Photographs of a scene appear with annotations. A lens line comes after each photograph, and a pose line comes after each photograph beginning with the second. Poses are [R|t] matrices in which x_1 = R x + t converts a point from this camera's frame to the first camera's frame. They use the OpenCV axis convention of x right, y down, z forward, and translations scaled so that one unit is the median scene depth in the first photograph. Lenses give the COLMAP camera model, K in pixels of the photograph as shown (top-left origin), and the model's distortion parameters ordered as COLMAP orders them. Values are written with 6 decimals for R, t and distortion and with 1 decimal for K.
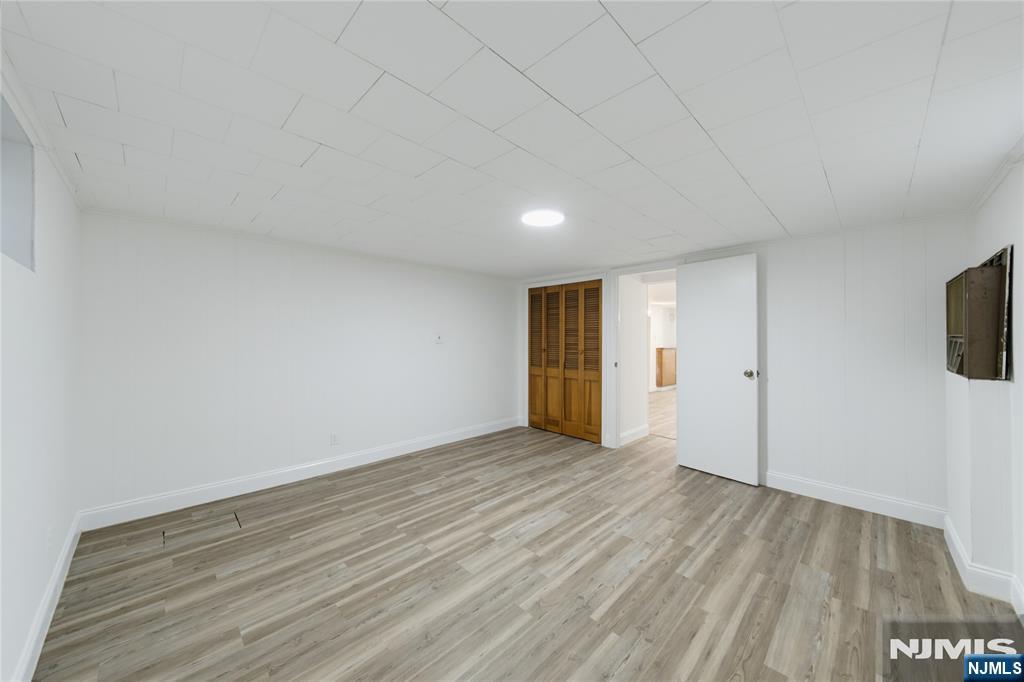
lens RADIAL K [[363.5, 0, 510.2], [0, 363.5, 342.4], [0, 0, 1]] dist [0.008370, 0.000065]
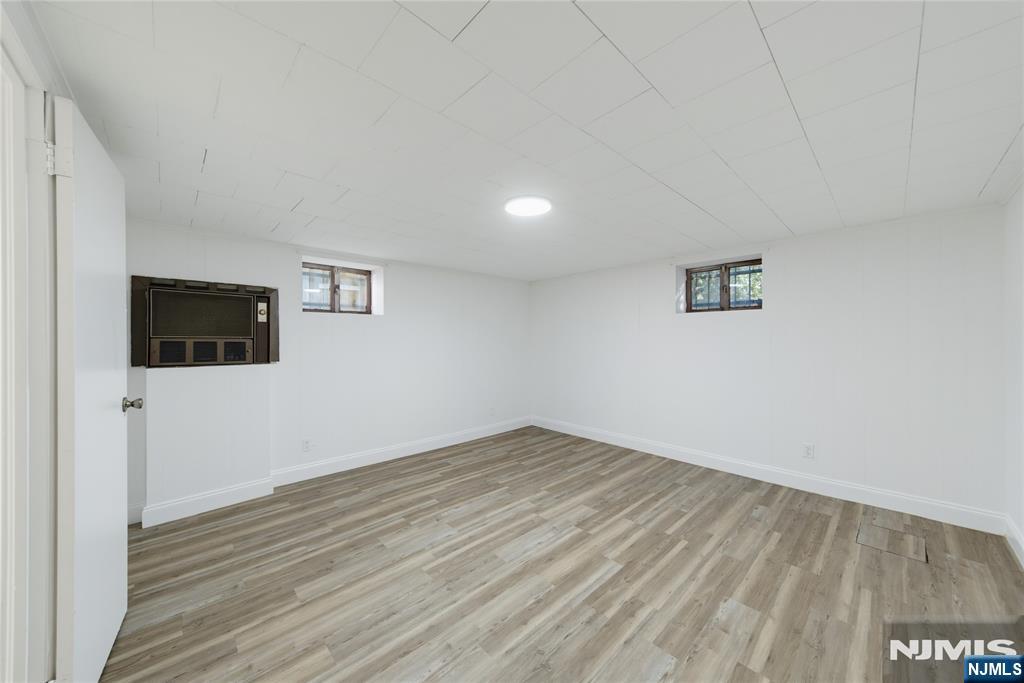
lens RADIAL K [[363.5, 0, 510.2], [0, 363.5, 342.9], [0, 0, 1]] dist [0.008370, 0.000065]
pose [[-0.999779, 0.000857, 0.021012, 0.122968], [0.001171, 0.999888, 0.014909, -0.012784], [-0.020997, 0.014931, -0.999668, 2.020791]]
